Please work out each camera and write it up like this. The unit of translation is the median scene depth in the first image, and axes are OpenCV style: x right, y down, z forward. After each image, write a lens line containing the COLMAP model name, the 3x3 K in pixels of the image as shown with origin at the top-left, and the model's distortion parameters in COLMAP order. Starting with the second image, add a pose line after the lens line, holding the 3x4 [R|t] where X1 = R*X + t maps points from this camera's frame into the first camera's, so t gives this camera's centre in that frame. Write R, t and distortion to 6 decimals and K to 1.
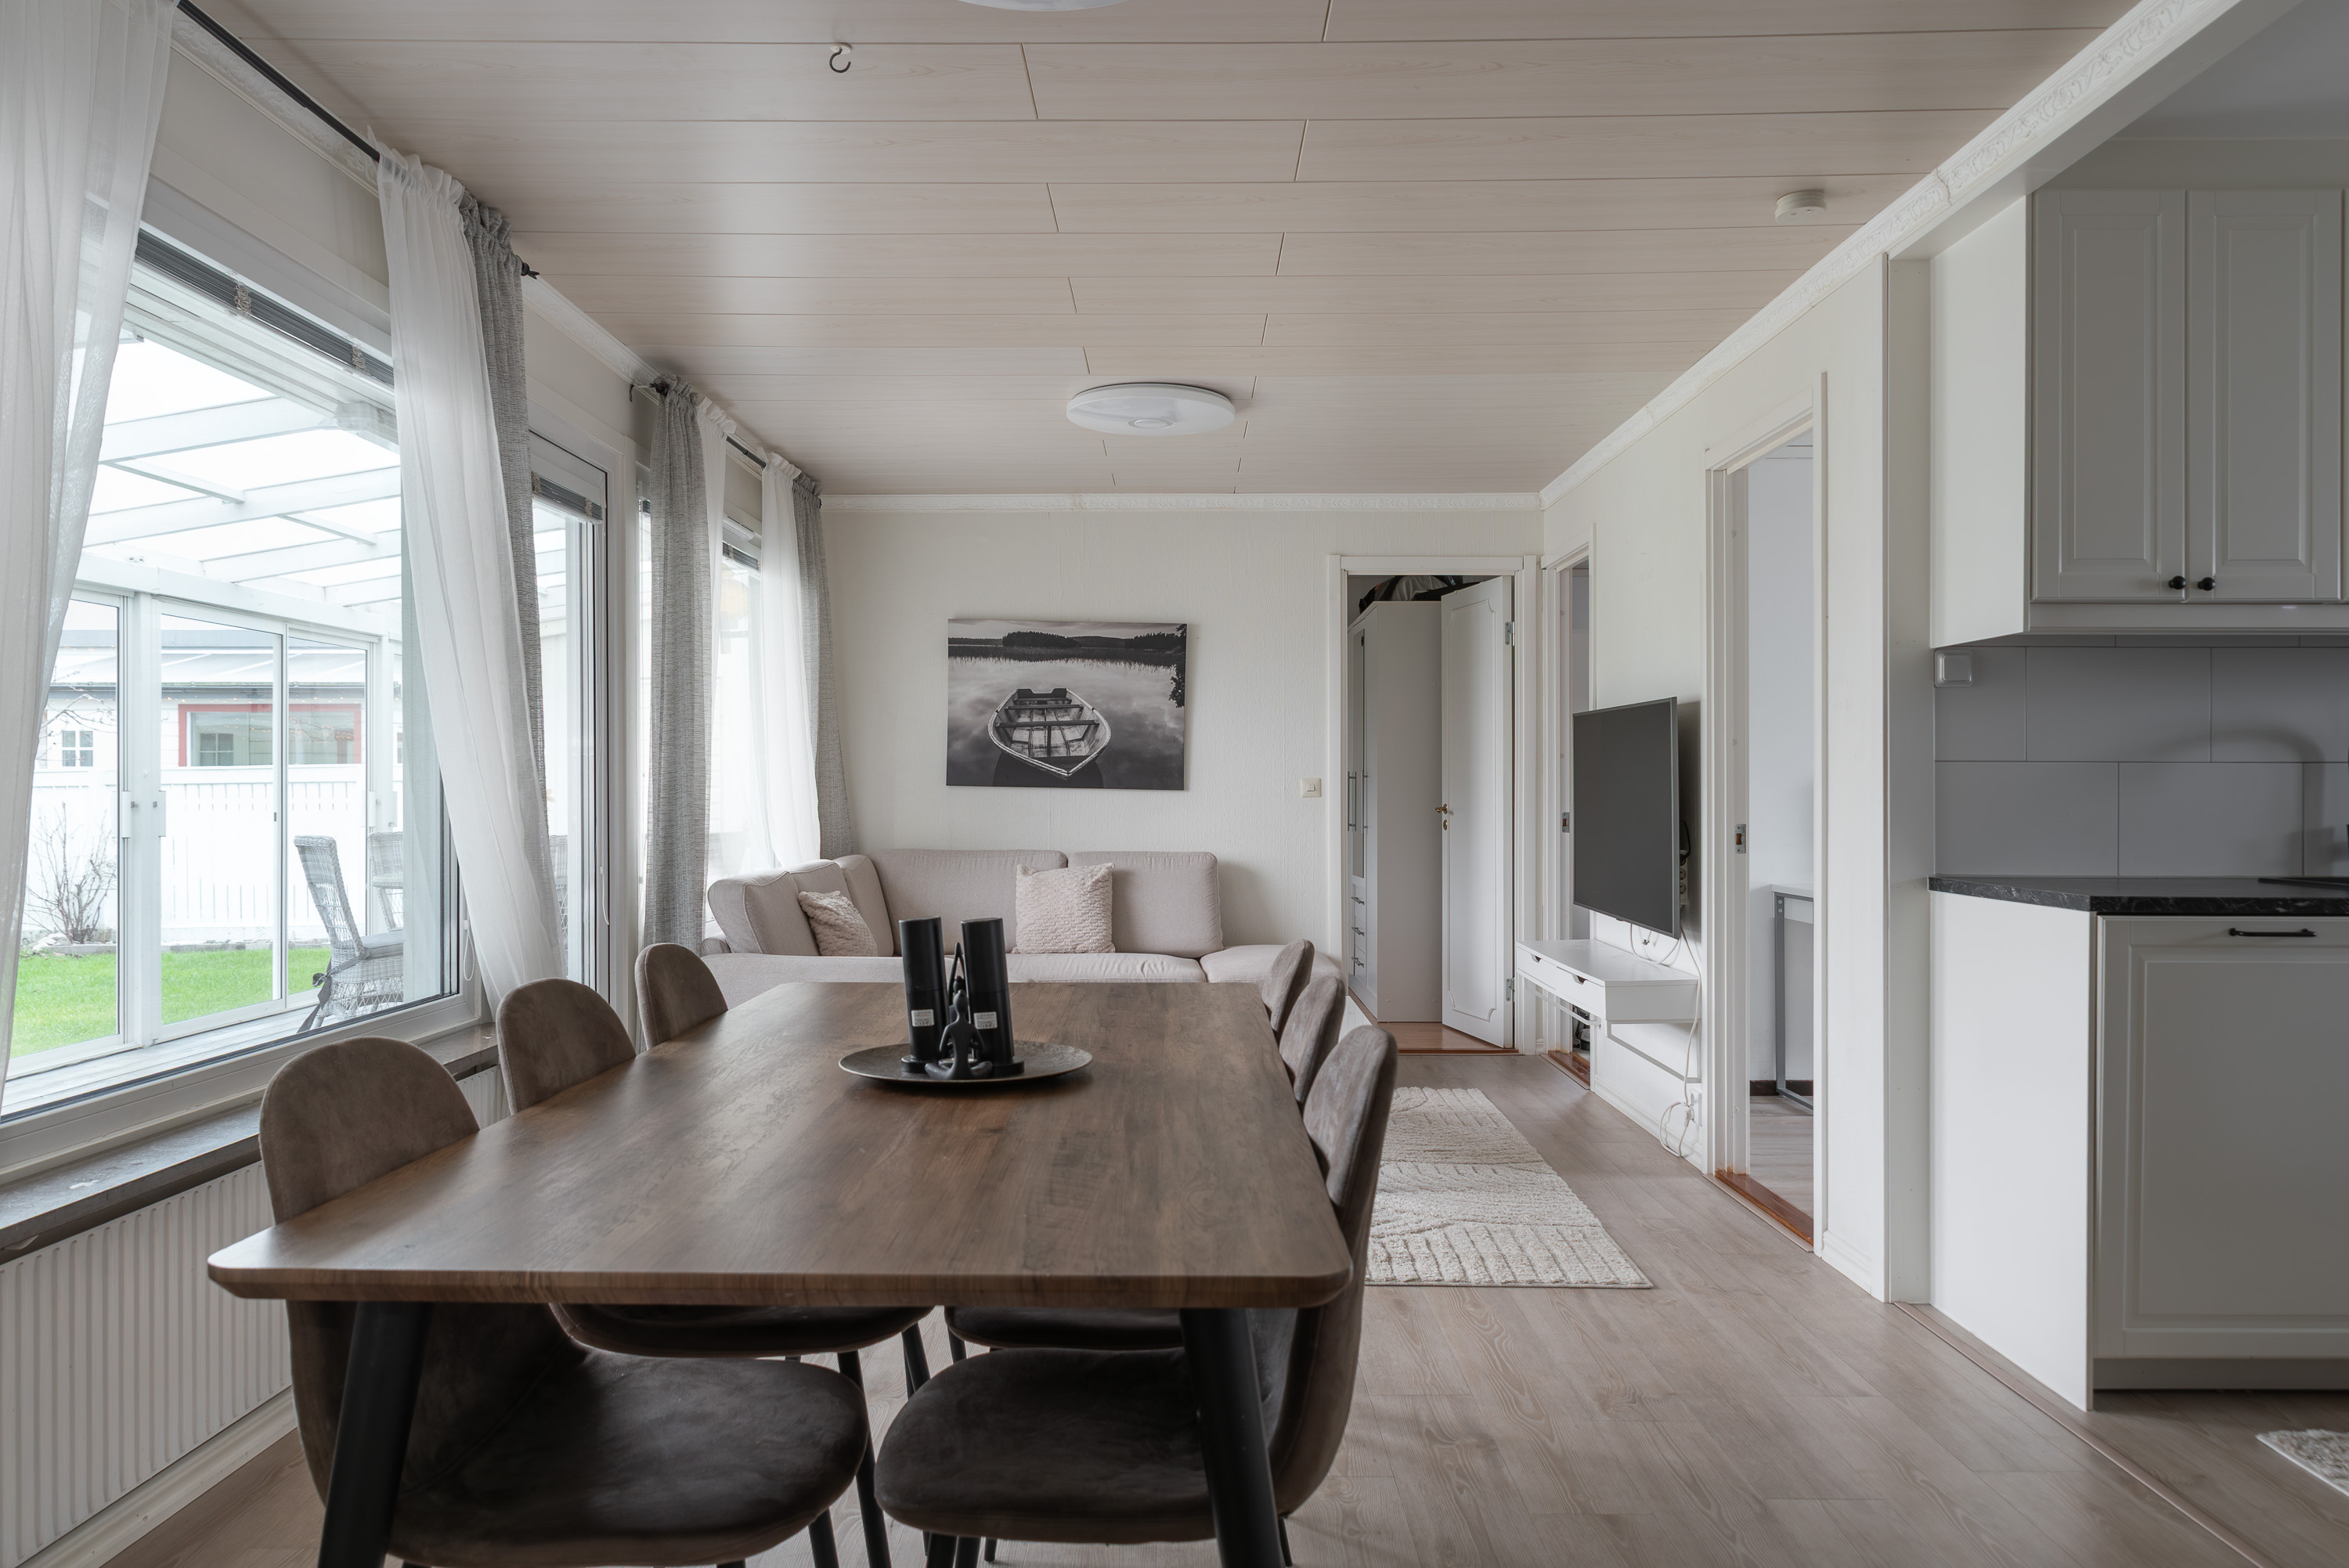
lens RADIAL K [[1584.9, 0, 1161.8], [0, 1584.9, 784.1], [0, 0, 1]] dist [0.003360, -0.008329]
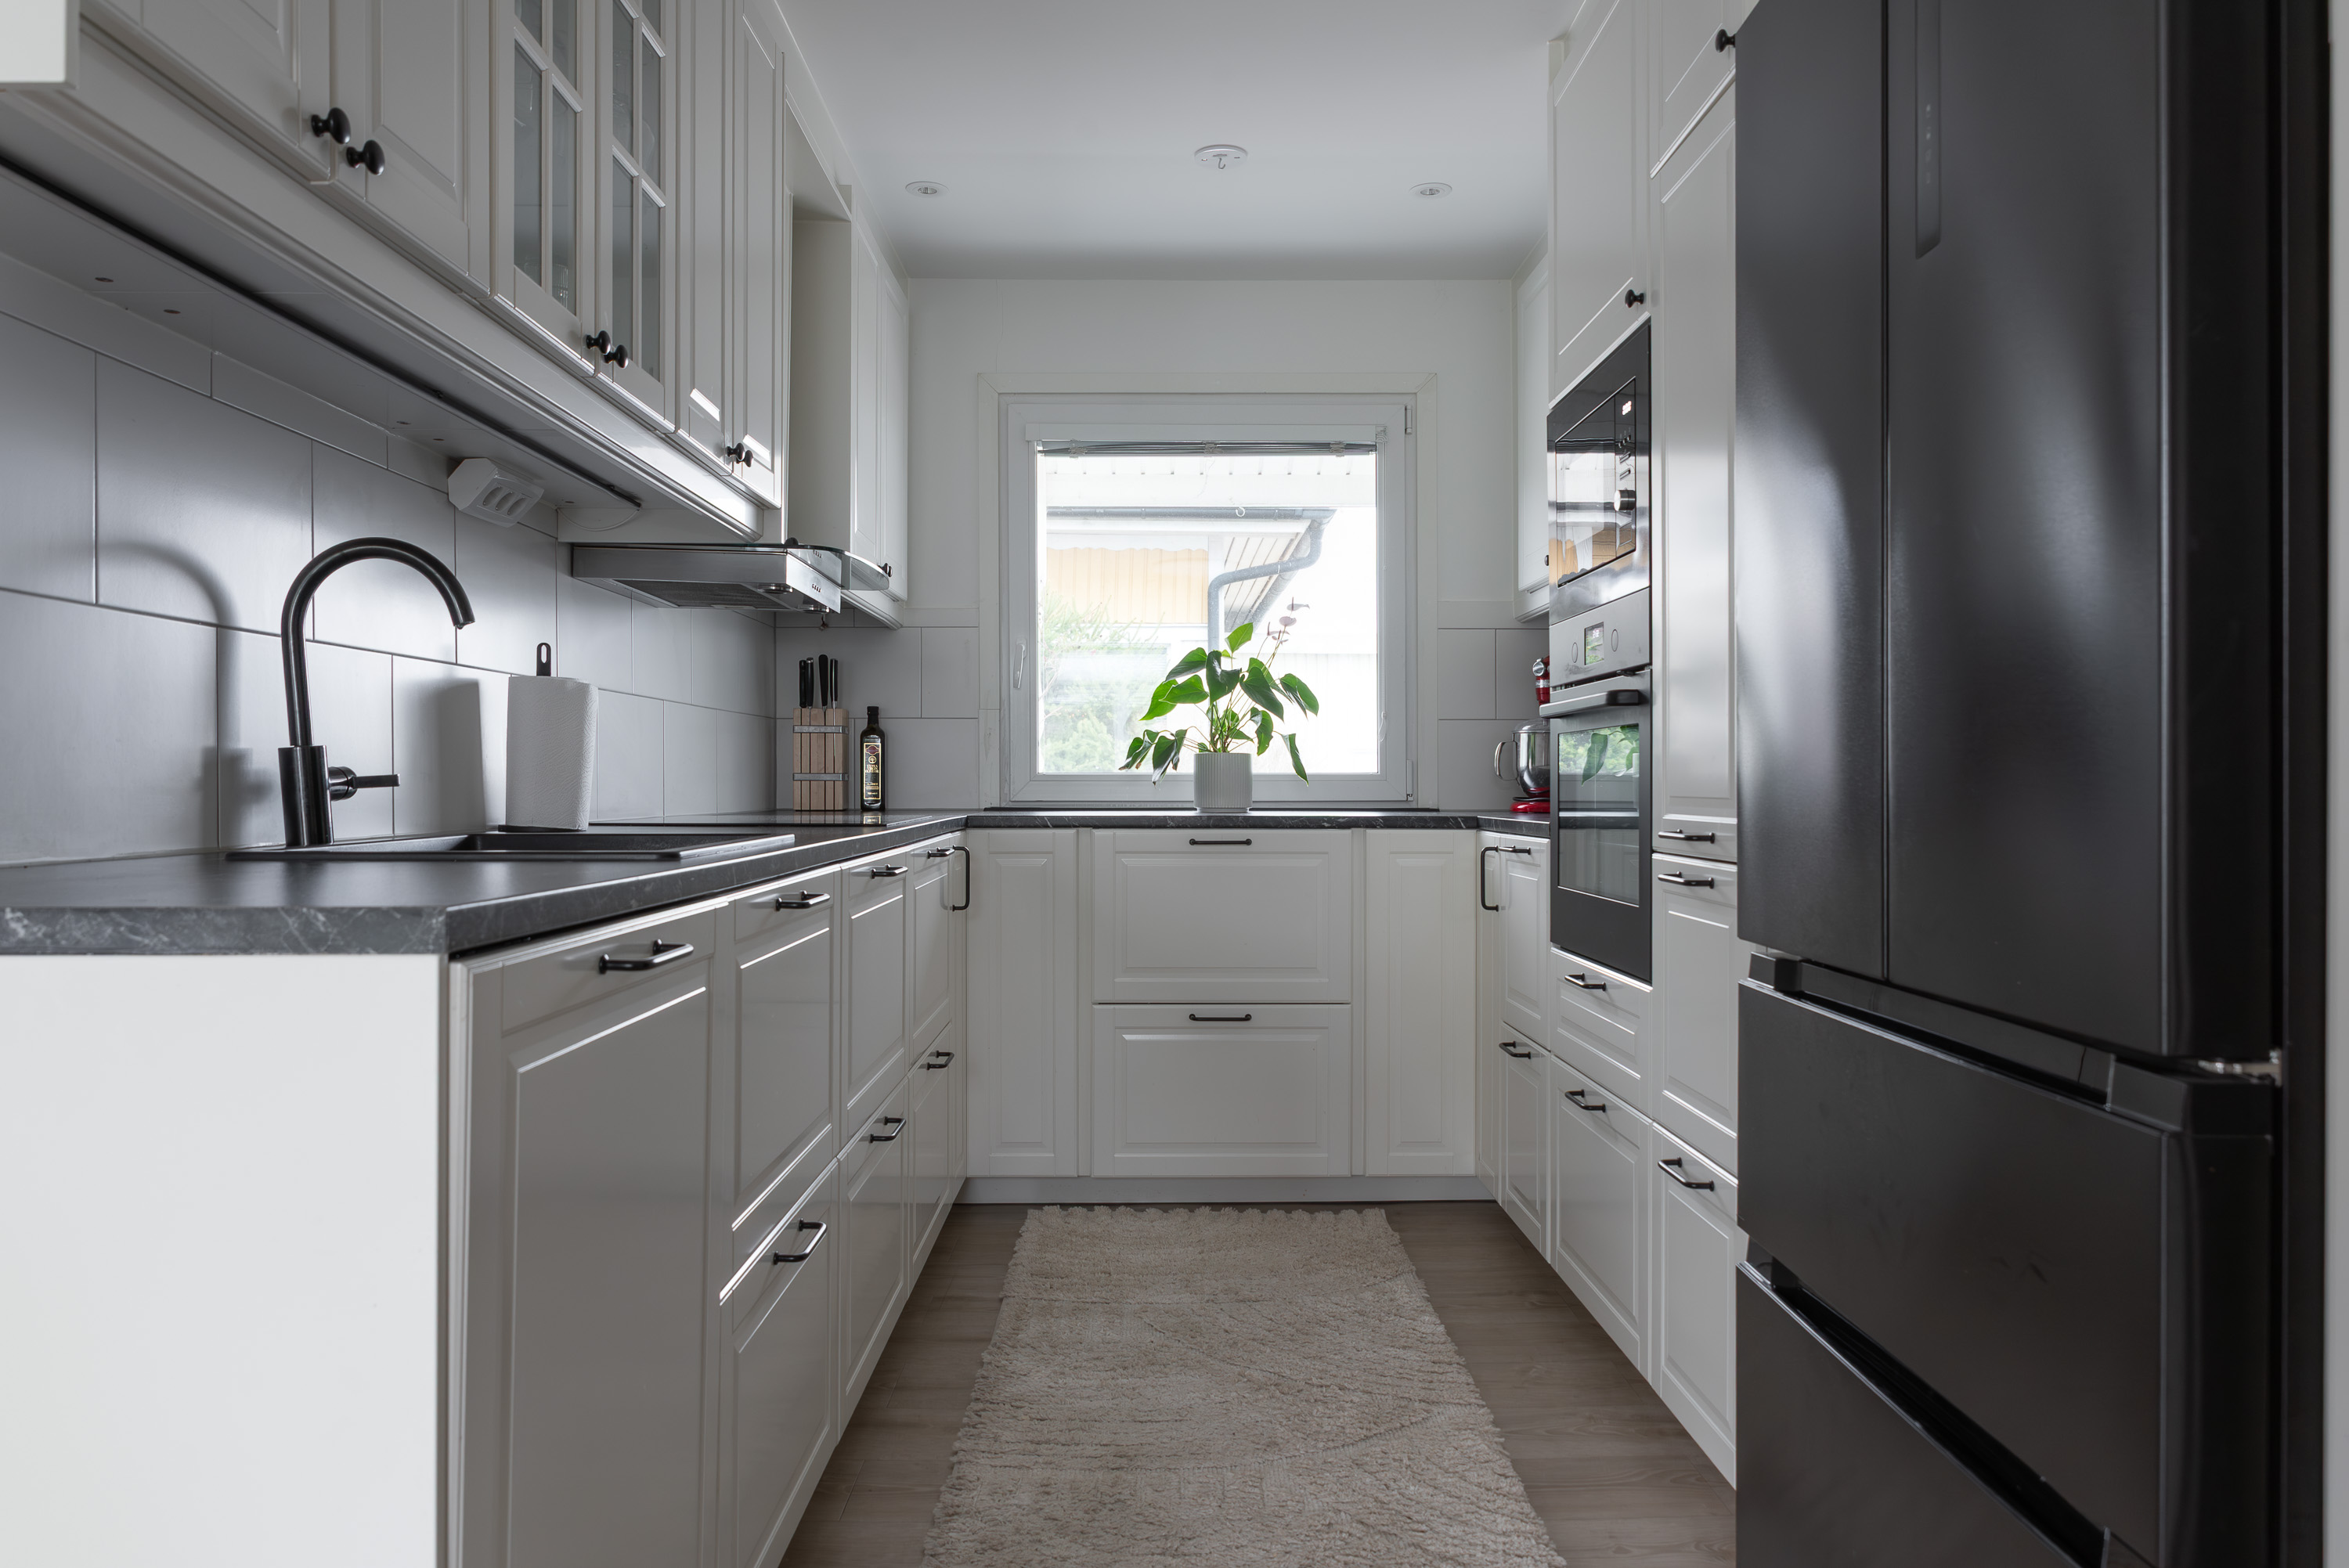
lens RADIAL K [[1584.9, 0, 1174.7], [0, 1584.9, 780.0], [0, 0, 1]] dist [0.003360, -0.008329]
pose [[-0.021082, -0.002127, 0.999775, 0.228599], [-0.003522, 0.999992, 0.002053, 0.039255], [-0.999772, -0.003478, -0.021089, 0.789609]]
